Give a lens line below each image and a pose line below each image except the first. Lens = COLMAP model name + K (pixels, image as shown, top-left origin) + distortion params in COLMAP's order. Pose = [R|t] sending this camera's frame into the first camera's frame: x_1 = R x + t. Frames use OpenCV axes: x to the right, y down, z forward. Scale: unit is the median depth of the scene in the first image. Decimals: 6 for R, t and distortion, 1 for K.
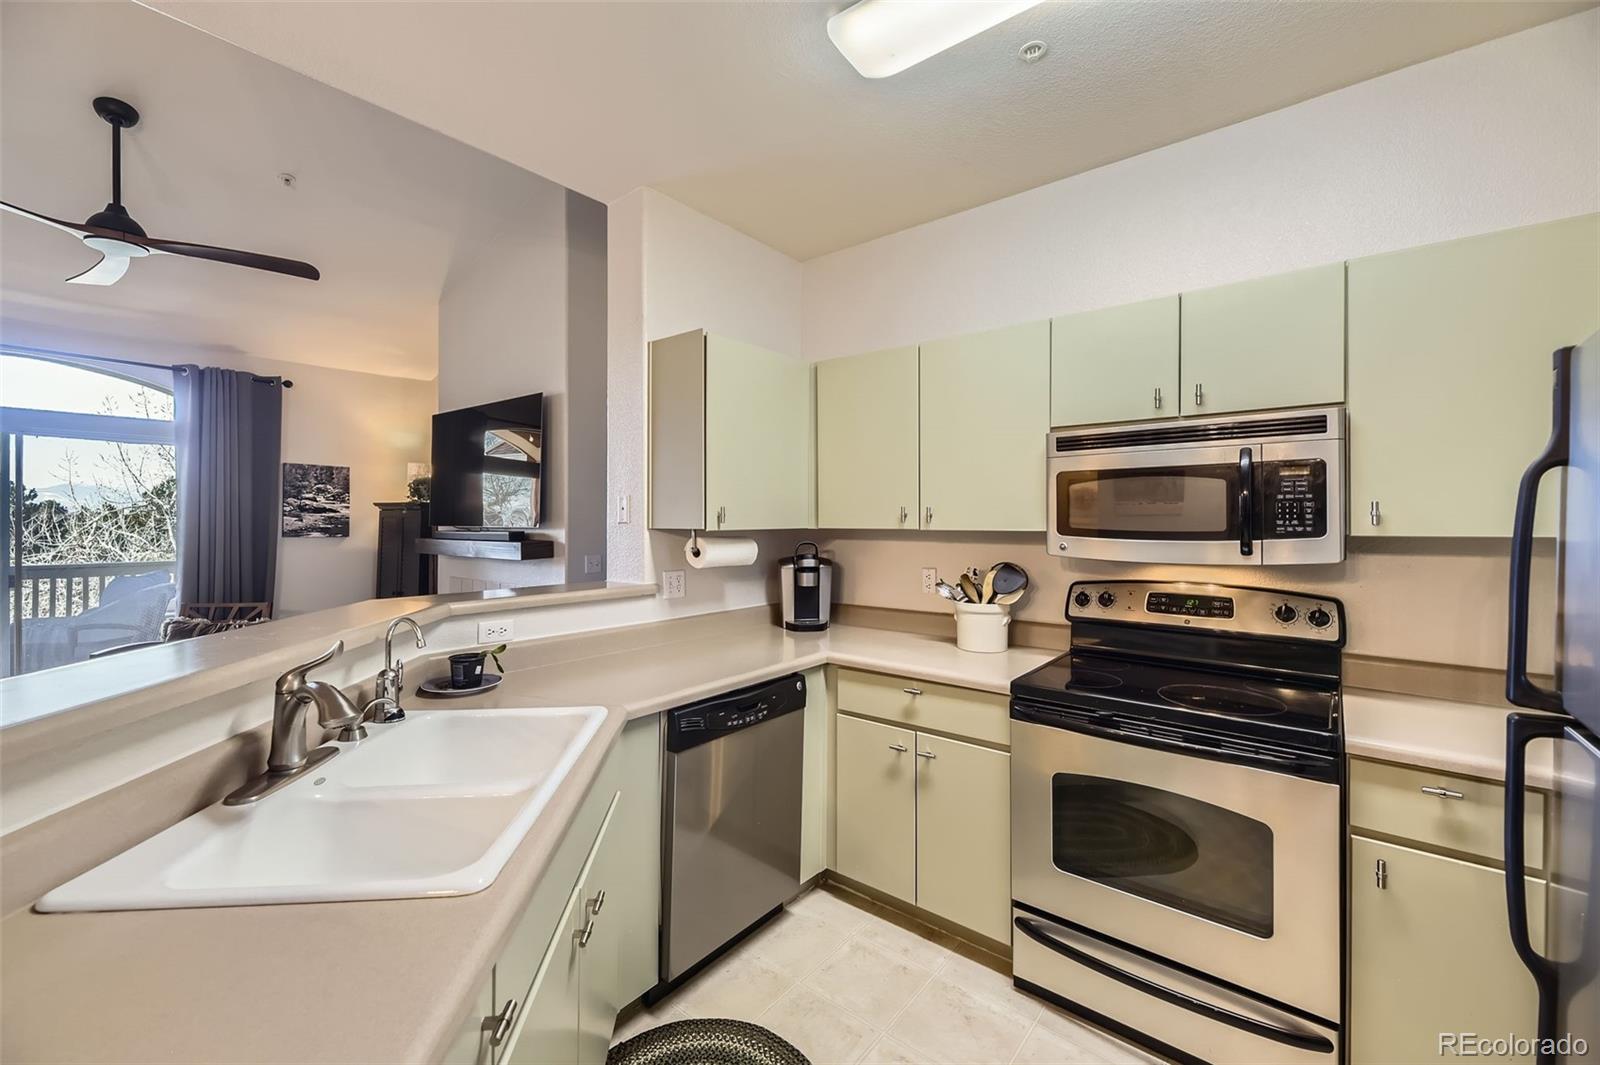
lens RADIAL K [[650.4, 0, 804.6], [0, 650.4, 523.0], [0, 0, 1]] dist [0.002578, 0.000125]
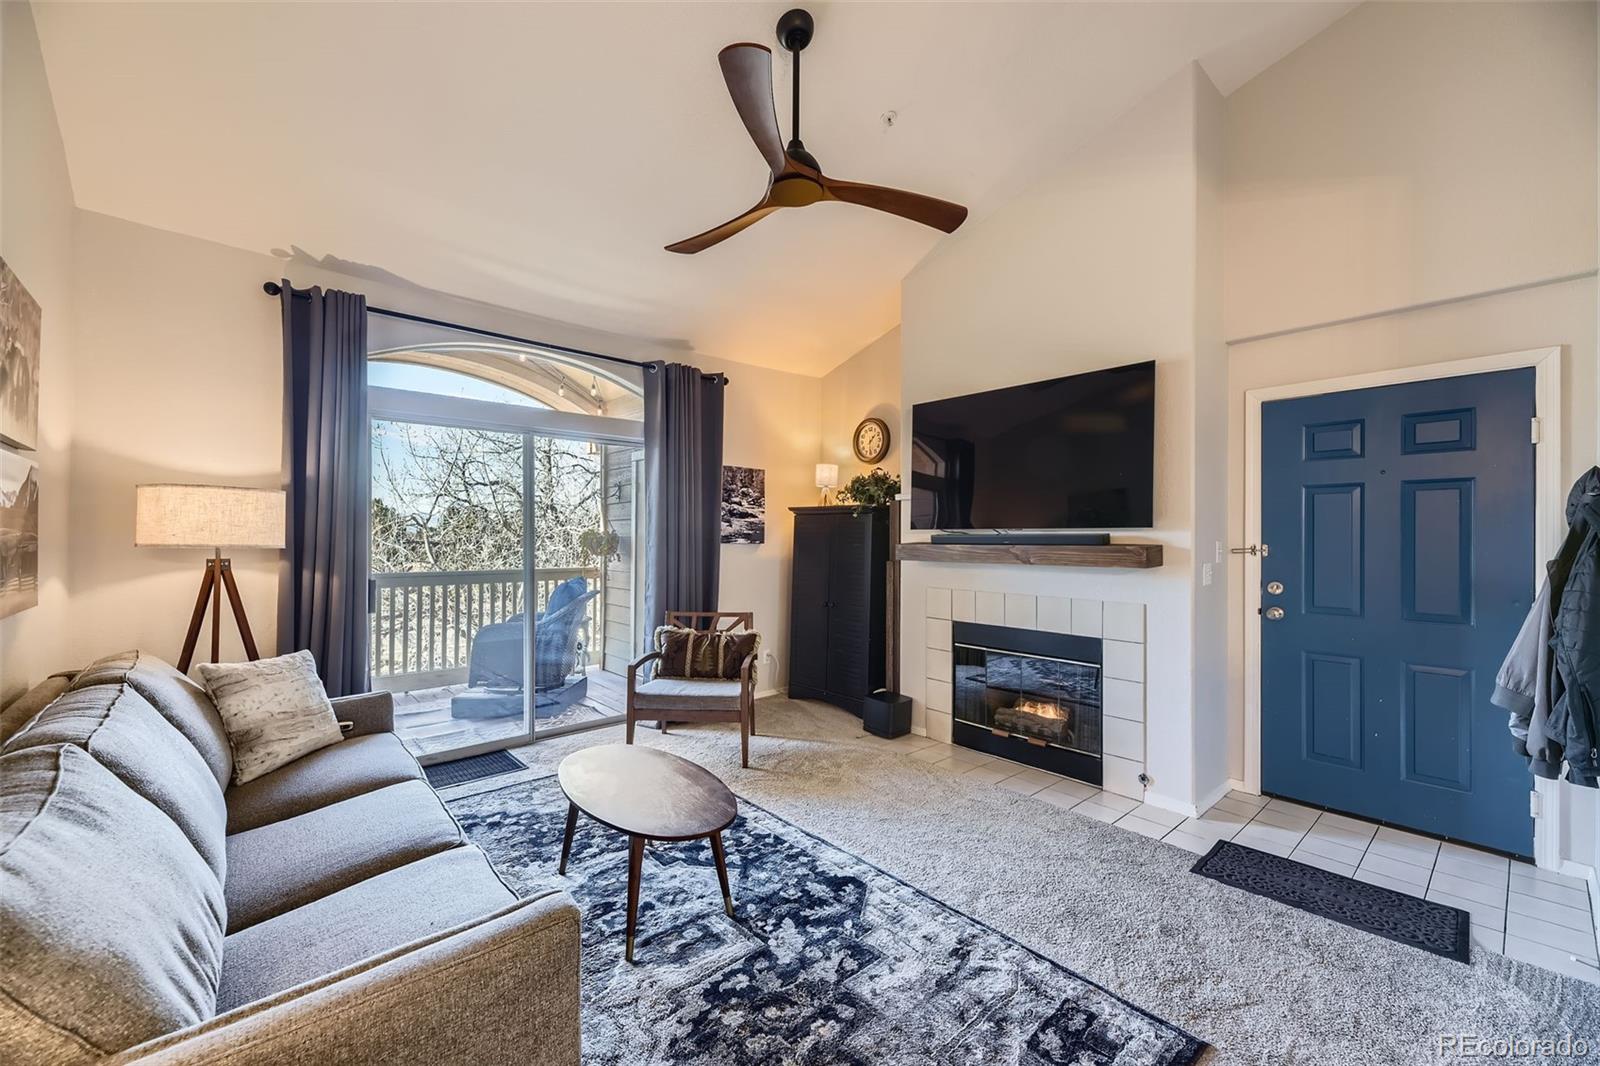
lens RADIAL K [[636.5, 0, 793.9], [0, 636.5, 539.5], [0, 0, 1]] dist [0.015733, -0.000617]
pose [[0.985546, -0.000537, -0.169407, -0.533174], [0.000812, 0.999998, 0.001555, 0.014754], [0.169406, -0.001670, 0.985545, 0.103987]]
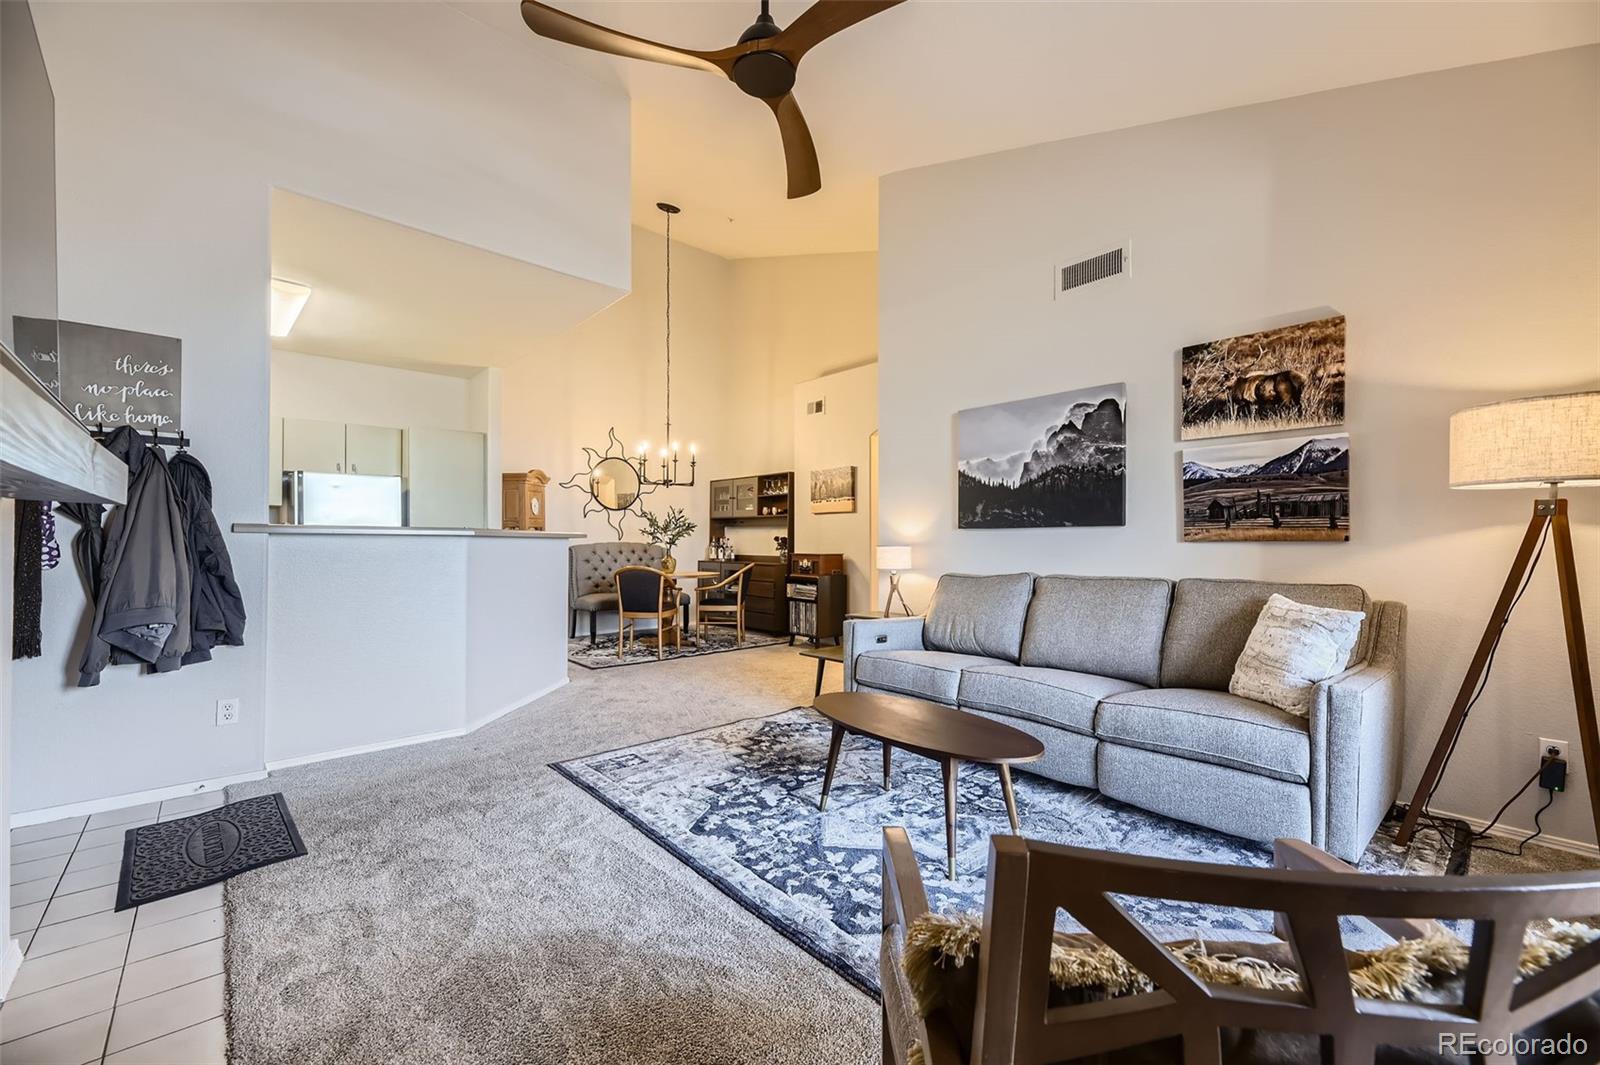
lens RADIAL K [[641.8, 0, 794.5], [0, 641.8, 533.2], [0, 0, 1]] dist [0.021291, -0.006564]
pose [[-0.985756, -0.003933, 0.168138, -0.704647], [-0.006450, 0.999875, -0.014422, 0.059020], [-0.168060, -0.015301, -0.985658, 0.987783]]
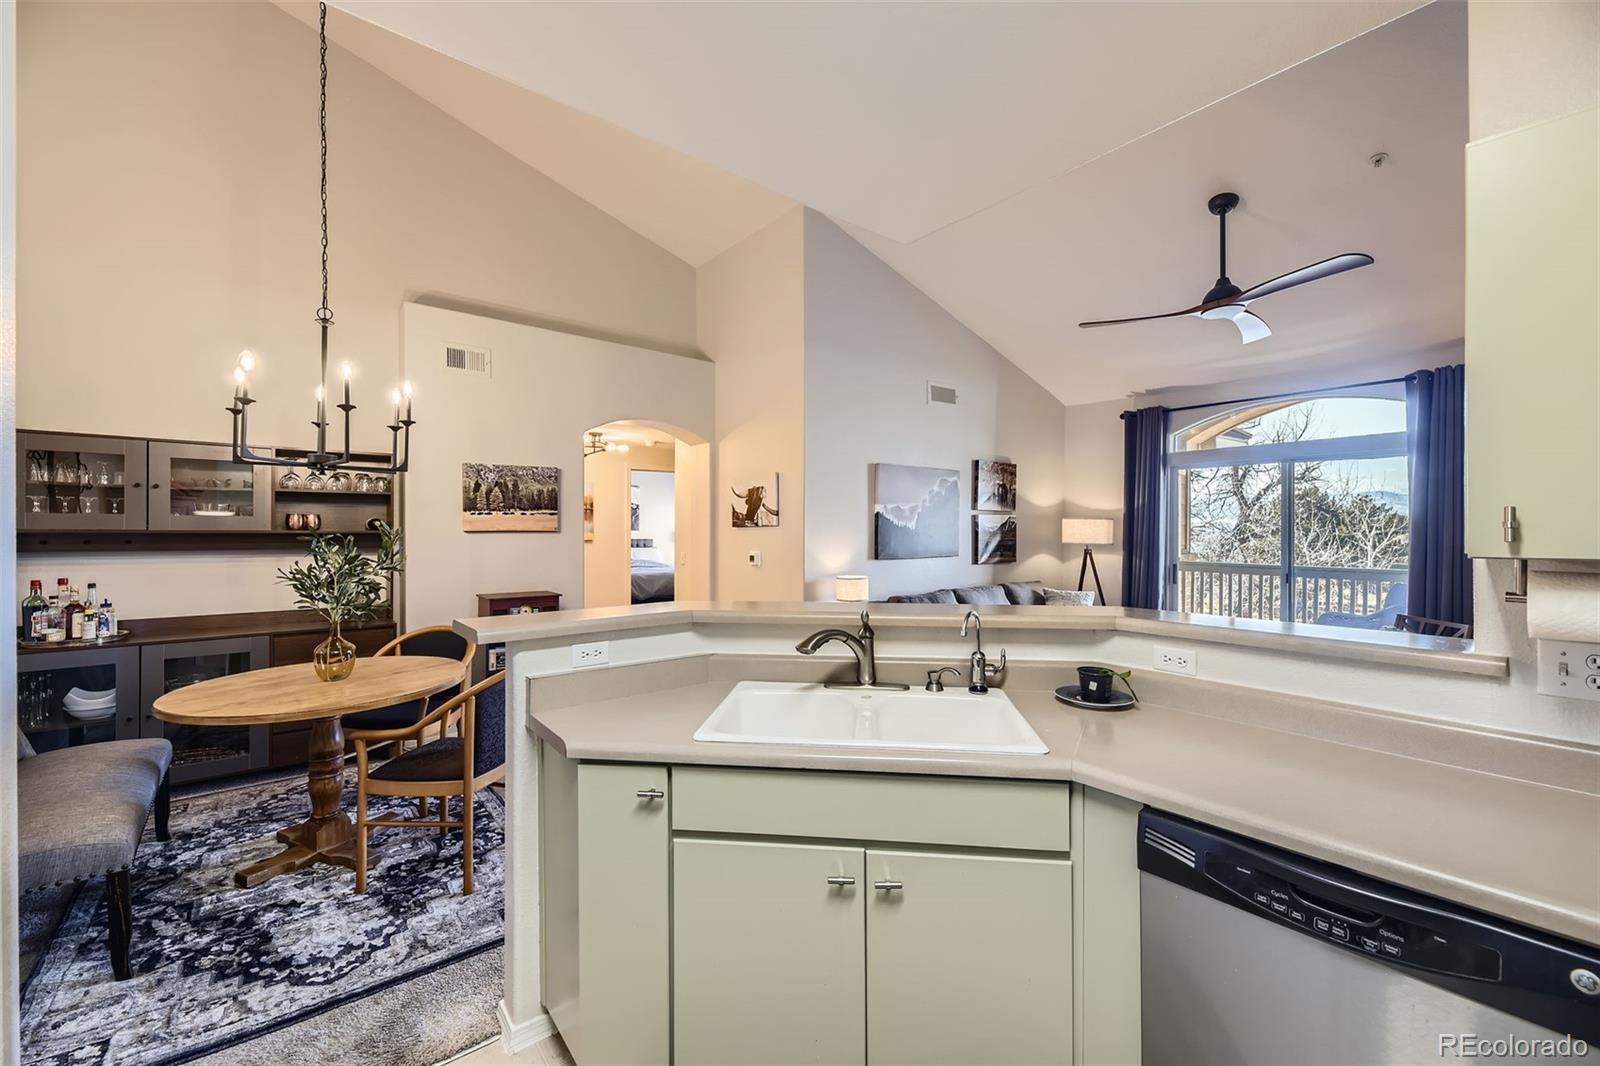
lens RADIAL K [[647.0, 0, 797.7], [0, 647.0, 529.6], [0, 0, 1]] dist [0.019862, -0.005818]
pose [[-0.213459, -0.000311, -0.976952, 0.196138], [-0.002143, 0.999998, 0.000150, -0.003737], [0.976950, 0.002126, -0.213459, 0.272740]]
